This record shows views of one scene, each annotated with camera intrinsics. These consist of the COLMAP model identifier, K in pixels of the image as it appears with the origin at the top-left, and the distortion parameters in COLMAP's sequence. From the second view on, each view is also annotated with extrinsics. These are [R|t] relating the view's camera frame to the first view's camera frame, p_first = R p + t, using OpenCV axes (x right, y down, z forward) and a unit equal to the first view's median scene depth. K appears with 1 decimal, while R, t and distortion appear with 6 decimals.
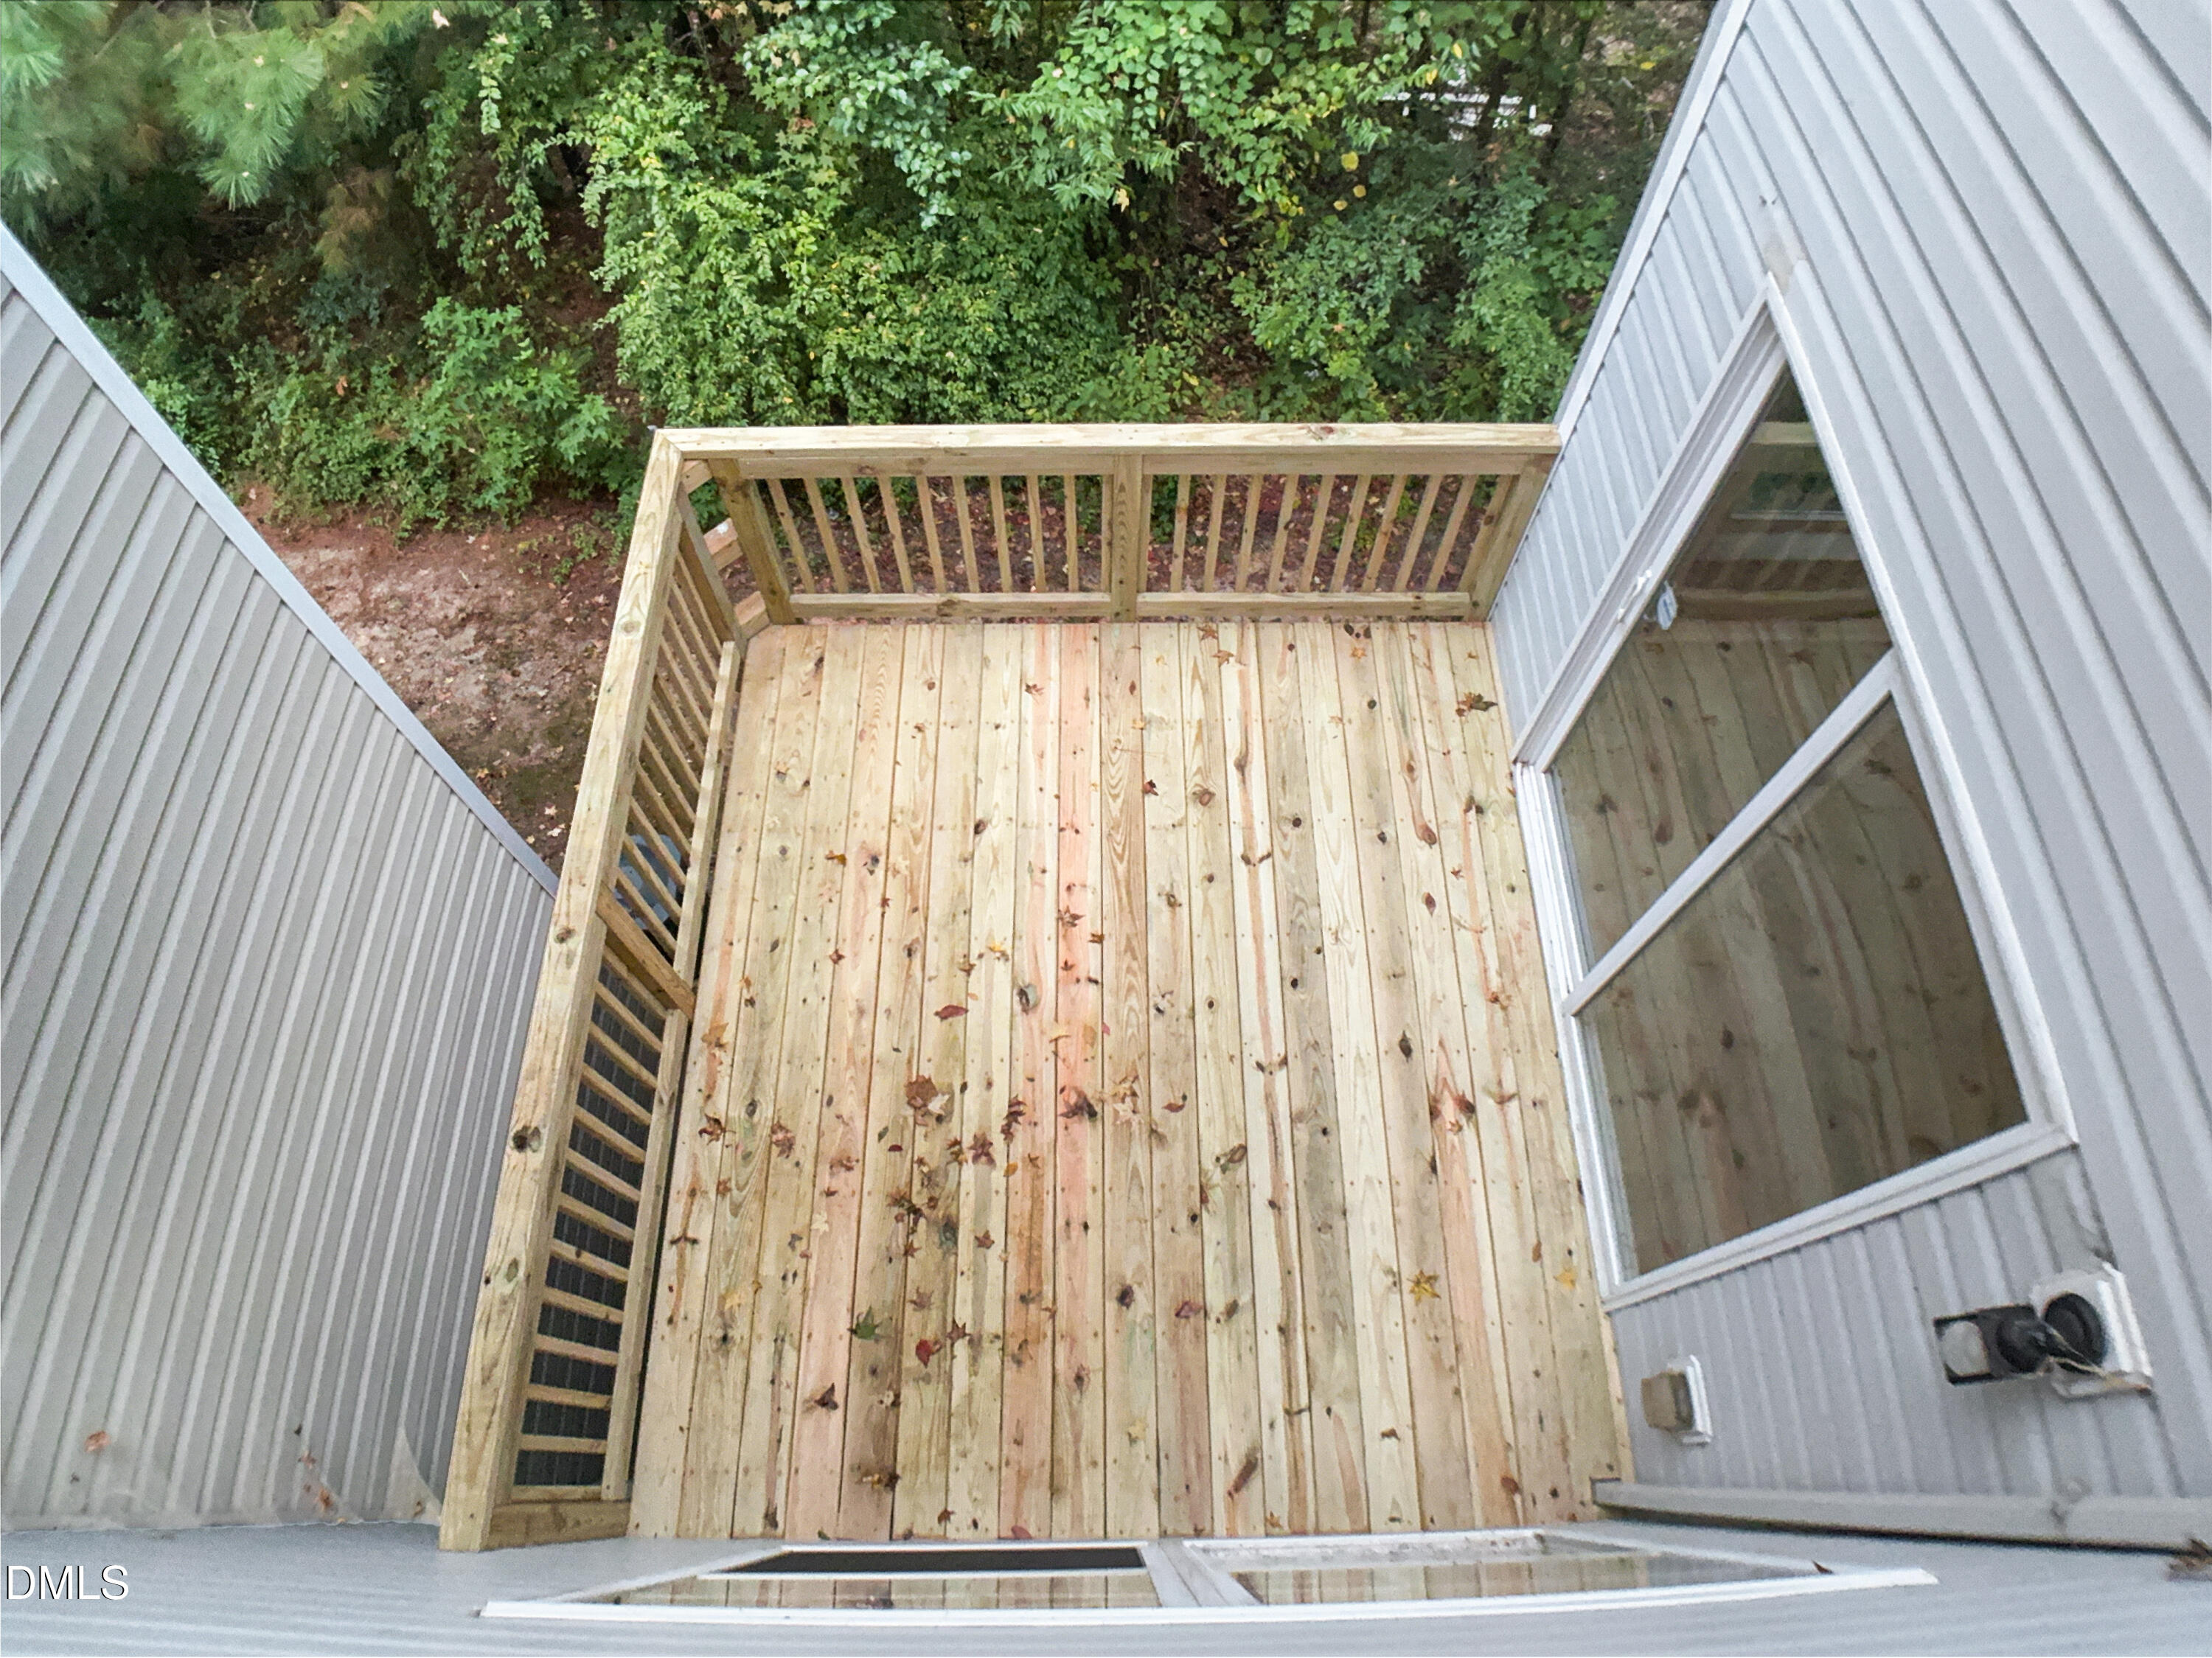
lens RADIAL K [[1272.8, 0, 1117.6], [0, 1272.8, 832.9], [0, 0, 1]] dist [-0.061191, -0.016354]
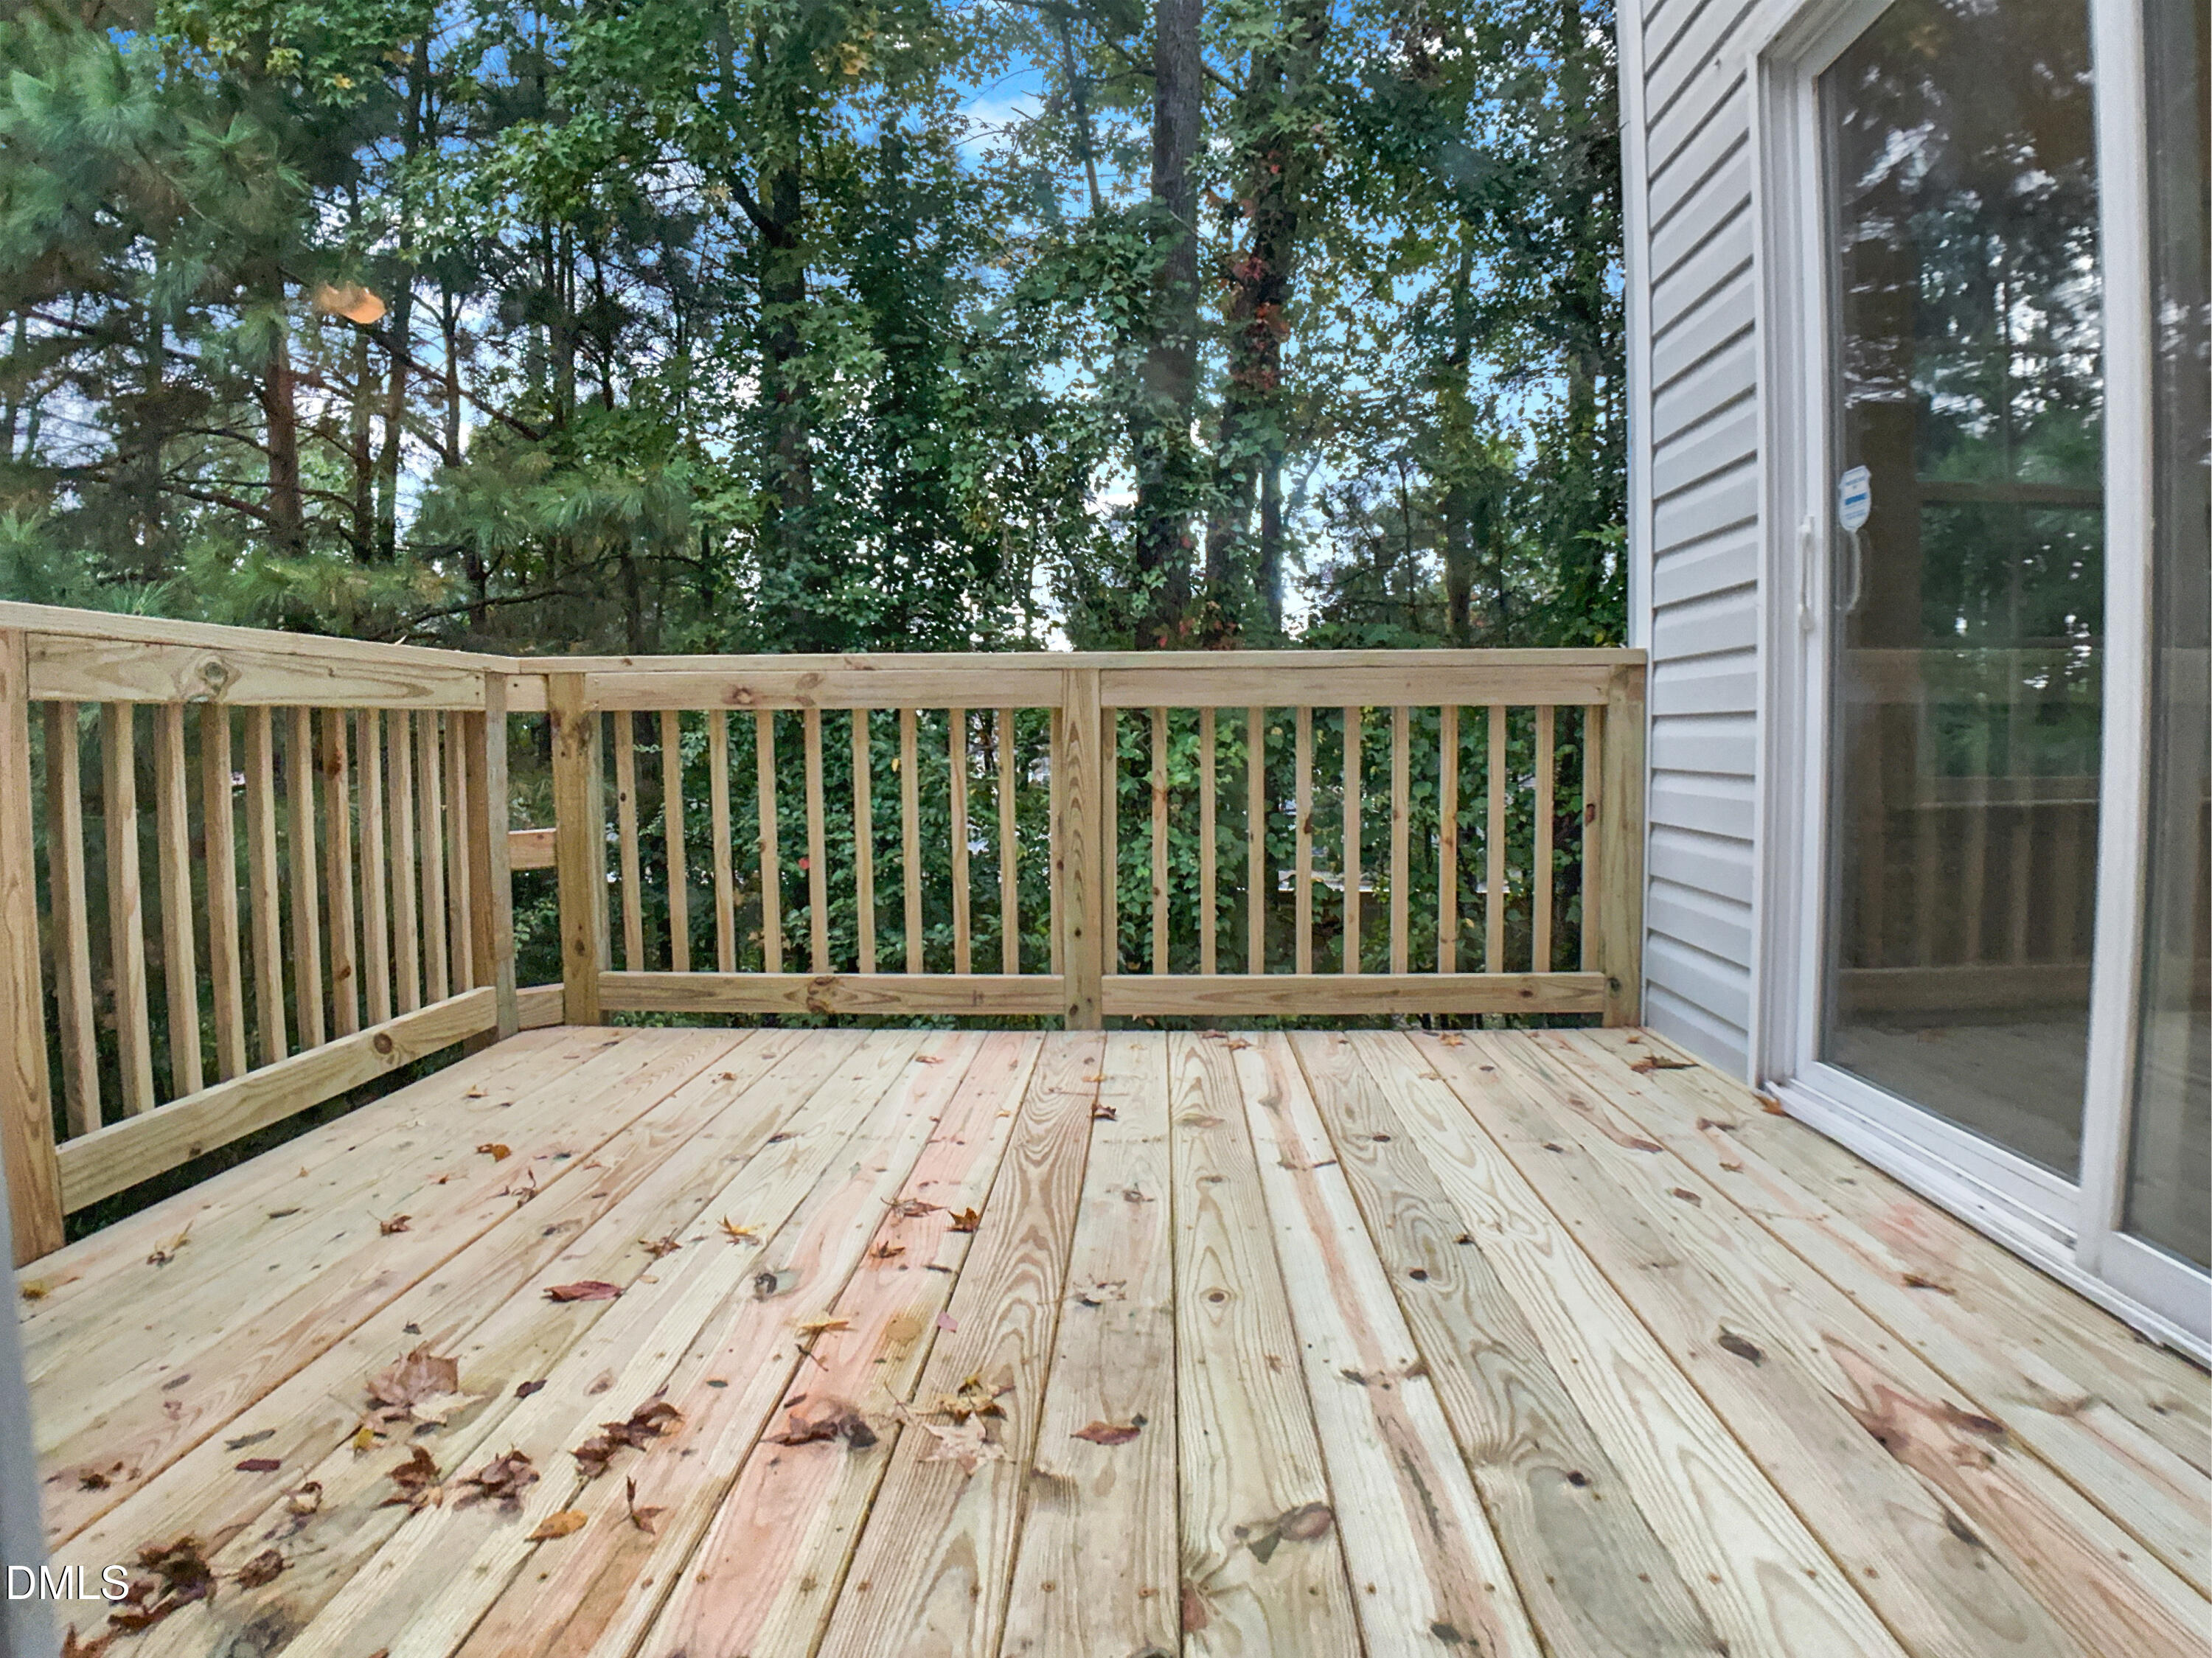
lens RADIAL K [[1272.8, 0, 1117.6], [0, 1272.8, 832.9], [0, 0, 1]] dist [-0.061191, -0.016354]
pose [[0.998820, -0.015667, -0.045966, 0.063752], [-0.031204, 0.518204, -0.854688, 0.408917], [0.037210, 0.855114, 0.517103, 0.678038]]
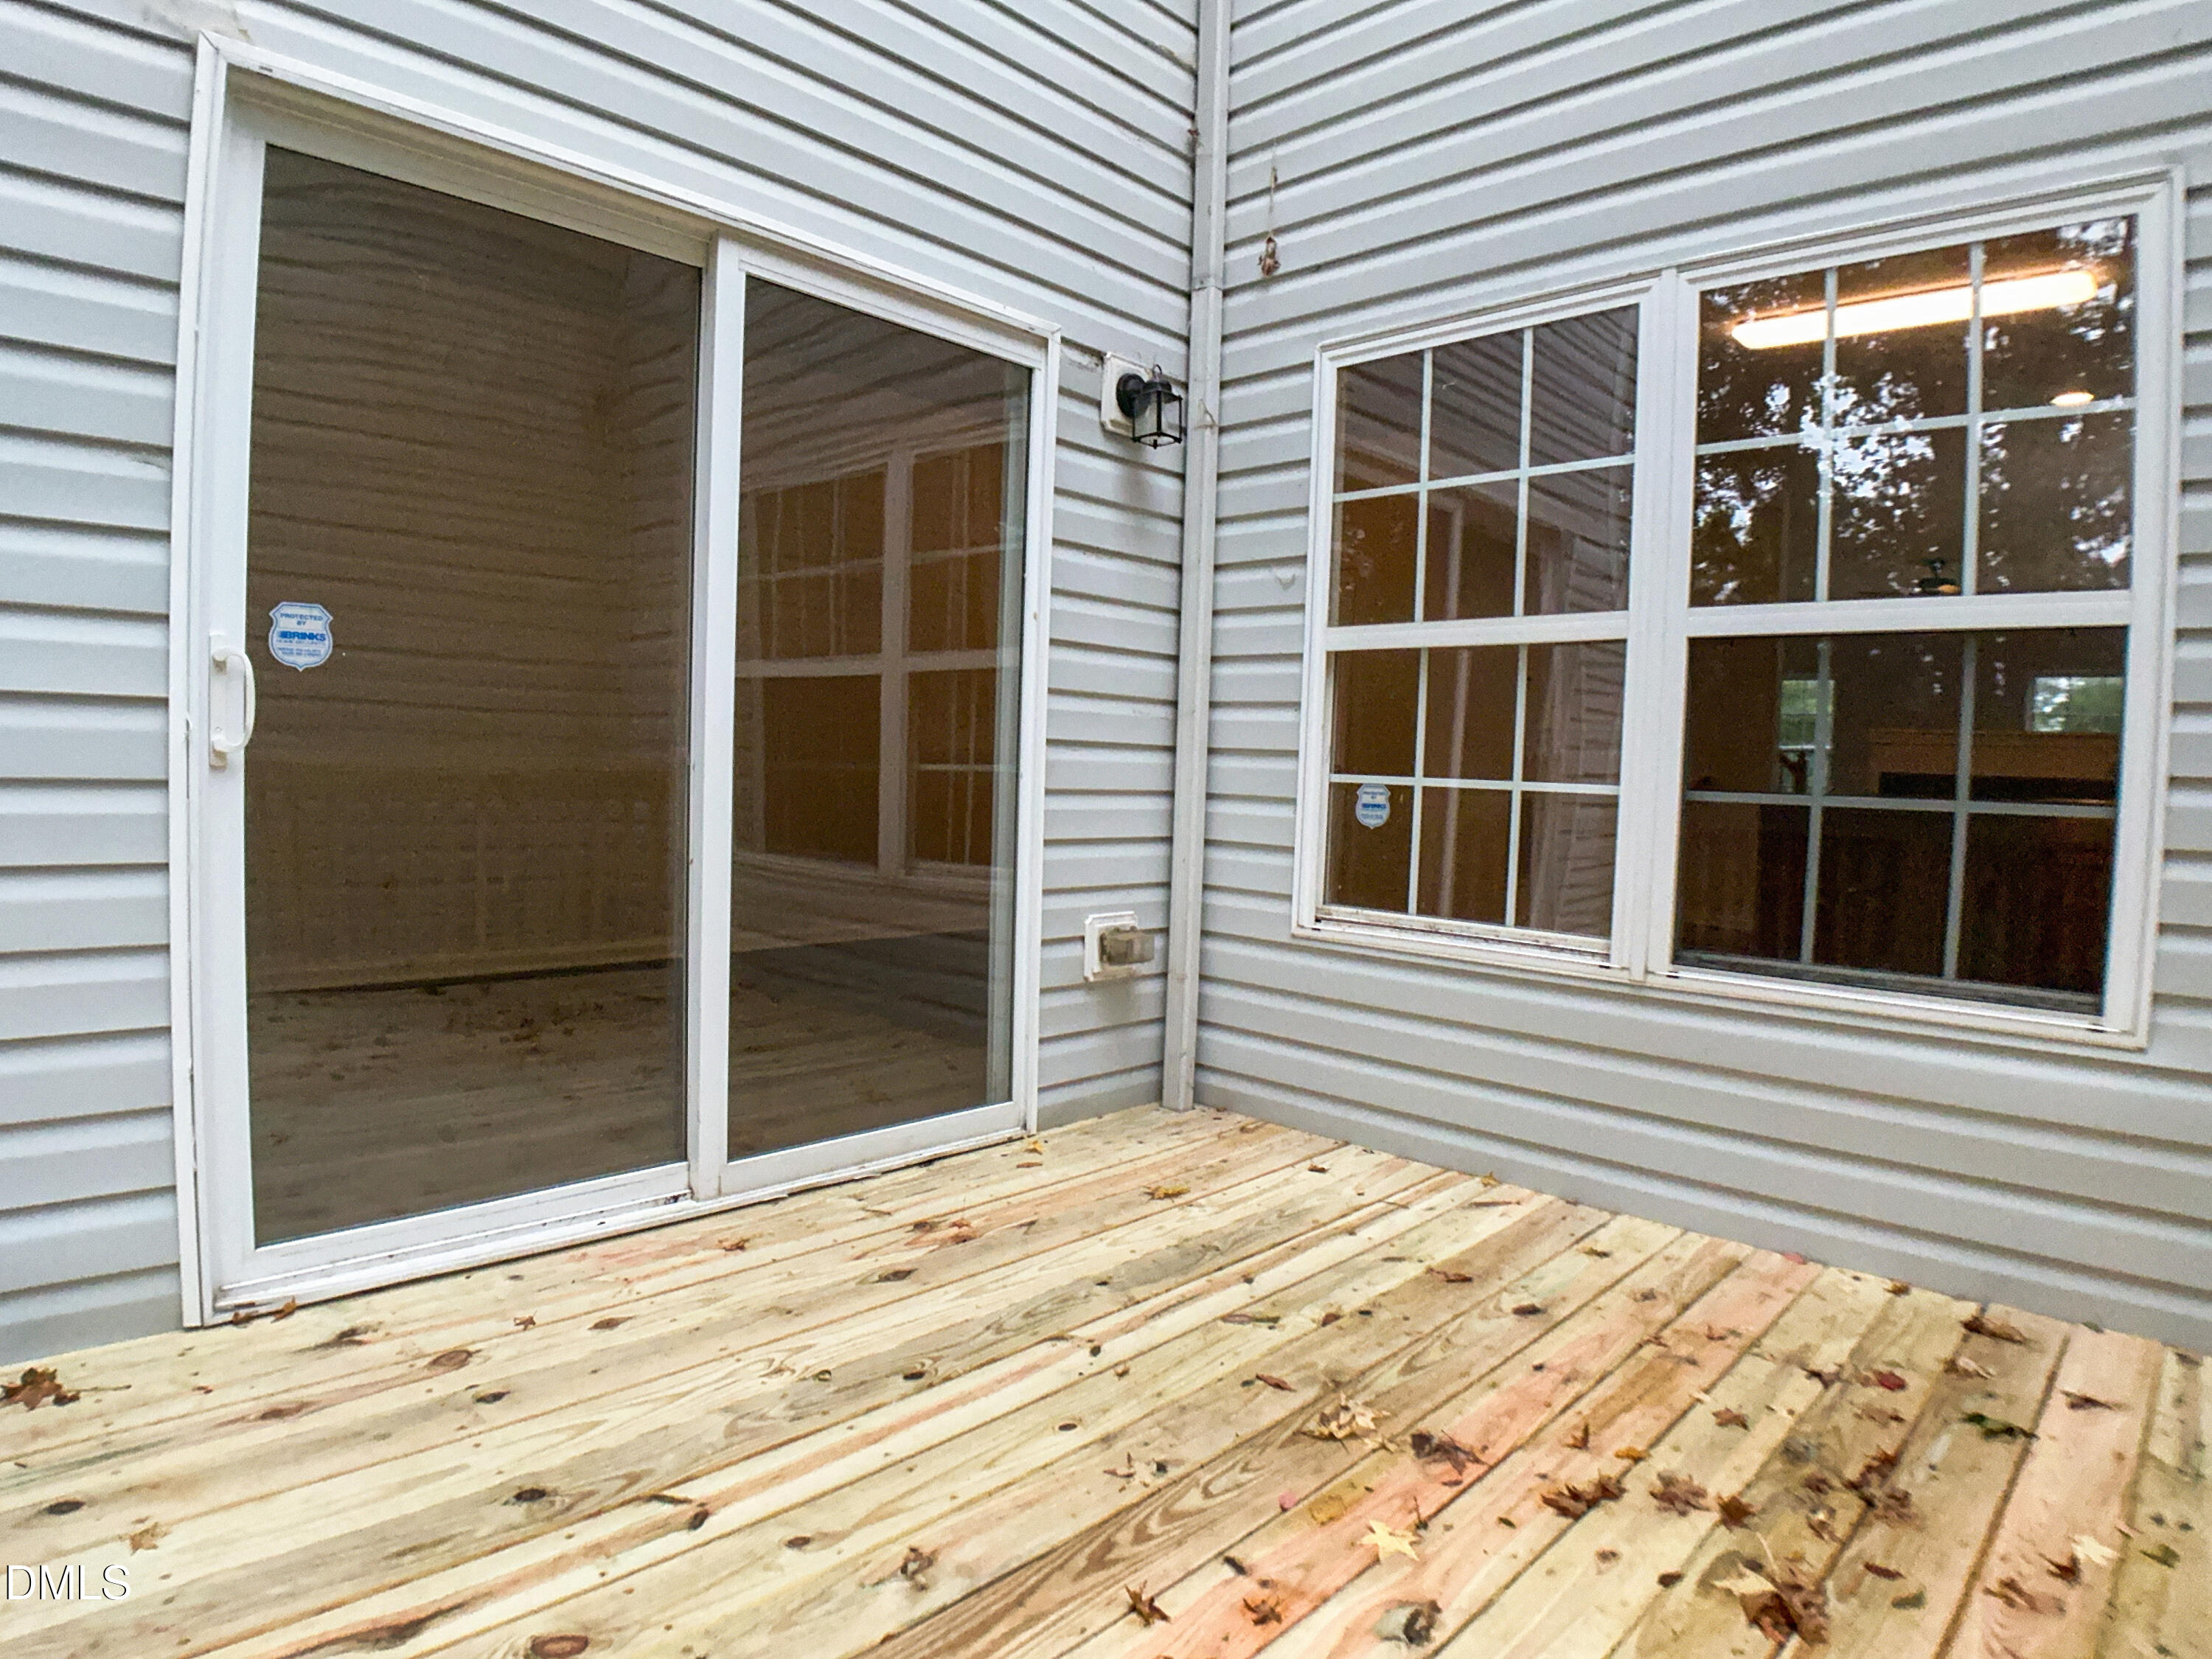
lens RADIAL K [[1272.9, 0, 1117.6], [0, 1272.9, 833.4], [0, 0, 1]] dist [-0.061191, -0.016354]
pose [[-0.715920, -0.069794, 0.694686, -0.241569], [0.602328, 0.441429, 0.665088, -0.252266], [-0.353073, 0.894578, -0.273989, 0.943465]]
